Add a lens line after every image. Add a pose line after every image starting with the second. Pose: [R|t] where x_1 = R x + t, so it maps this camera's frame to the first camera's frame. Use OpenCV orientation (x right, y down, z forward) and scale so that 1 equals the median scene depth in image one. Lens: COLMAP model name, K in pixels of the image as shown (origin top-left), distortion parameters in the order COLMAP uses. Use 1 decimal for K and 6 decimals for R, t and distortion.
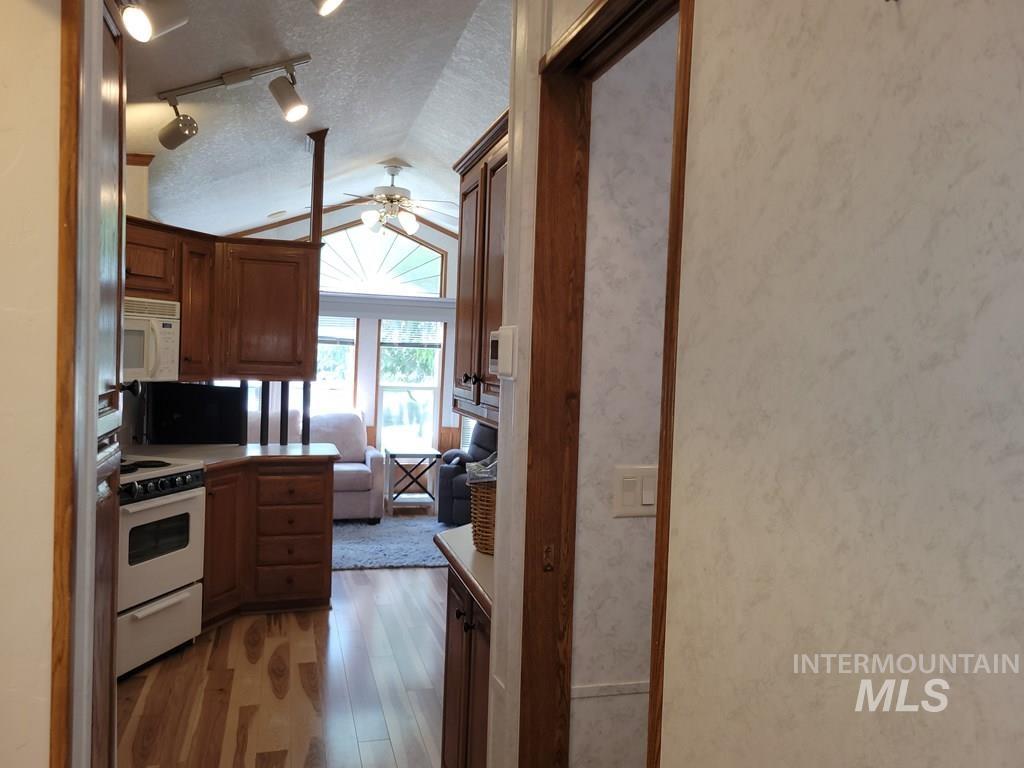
lens RADIAL K [[846.4, 0, 512.0], [0, 846.4, 384.0], [0, 0, 1]] dist [0.043062, -0.002194]
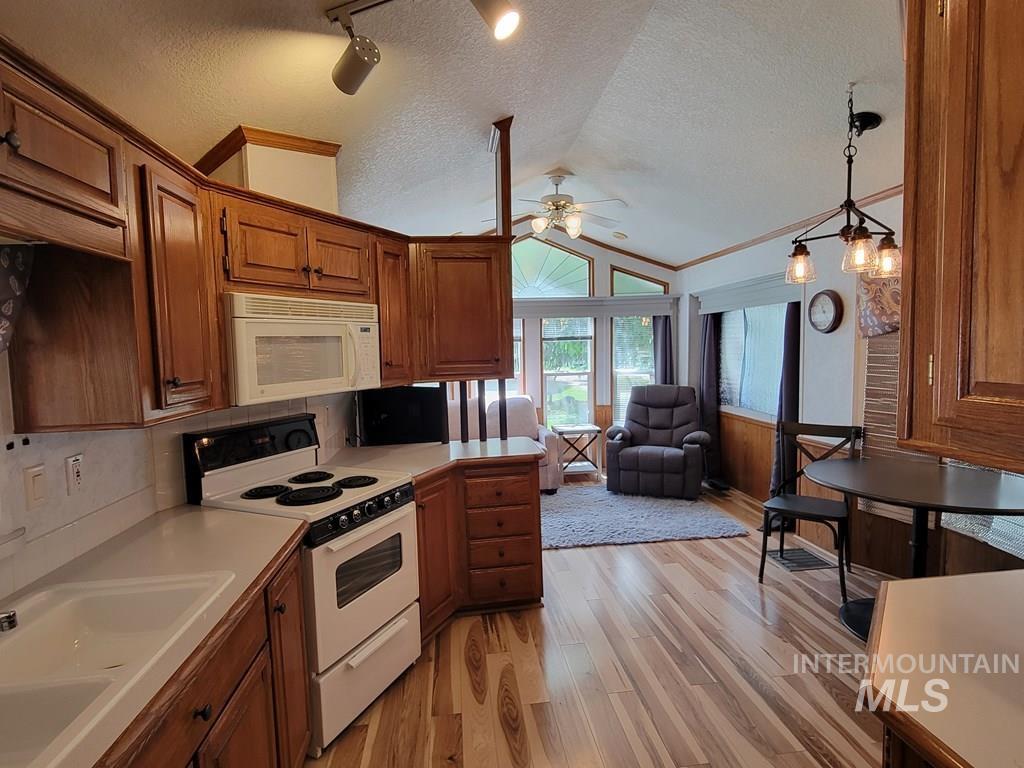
lens RADIAL K [[531.9, 0, 512.0], [0, 531.9, 384.0], [0, 0, 1]] dist [-0.000816, -0.000078]
pose [[0.987602, -0.050846, -0.148516, -0.146010], [0.056120, 0.997926, 0.031535, -0.016473], [0.146605, -0.039479, 0.988407, 0.400330]]
